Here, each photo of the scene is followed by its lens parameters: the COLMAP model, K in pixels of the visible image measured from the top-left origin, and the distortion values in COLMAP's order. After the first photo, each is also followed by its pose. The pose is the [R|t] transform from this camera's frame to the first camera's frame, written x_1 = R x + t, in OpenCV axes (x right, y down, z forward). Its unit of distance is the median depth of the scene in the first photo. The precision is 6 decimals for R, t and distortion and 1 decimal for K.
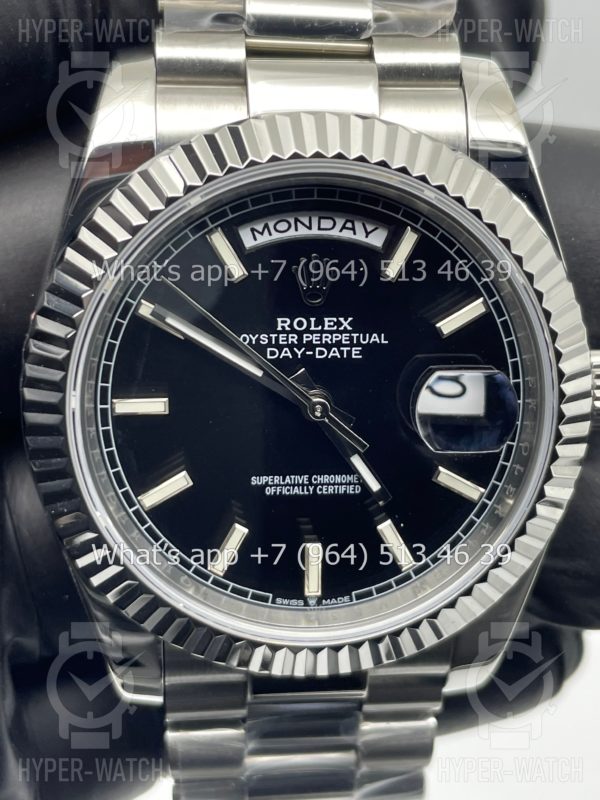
lens RADIAL K [[1277.5, 0, 300.0], [0, 1277.5, 400.0], [0, 0, 1]] dist [-0.008533, 0.008651]
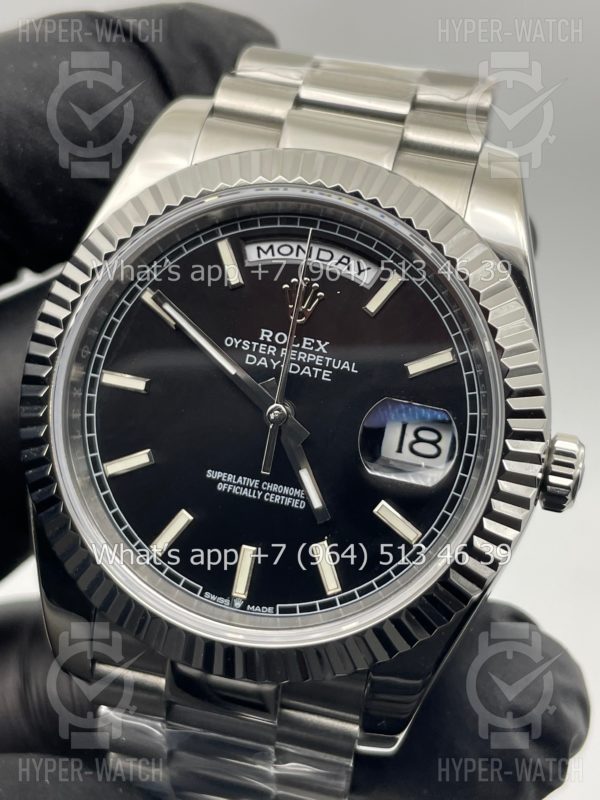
lens RADIAL K [[1277.5, 0, 300.0], [0, 1277.5, 400.0], [0, 0, 1]] dist [-0.008533, 0.008651]
pose [[0.953689, 0.193262, -0.230493, 0.274757], [-0.239281, 0.951775, -0.192015, 0.194306], [0.182268, 0.238275, 0.953941, -0.021266]]
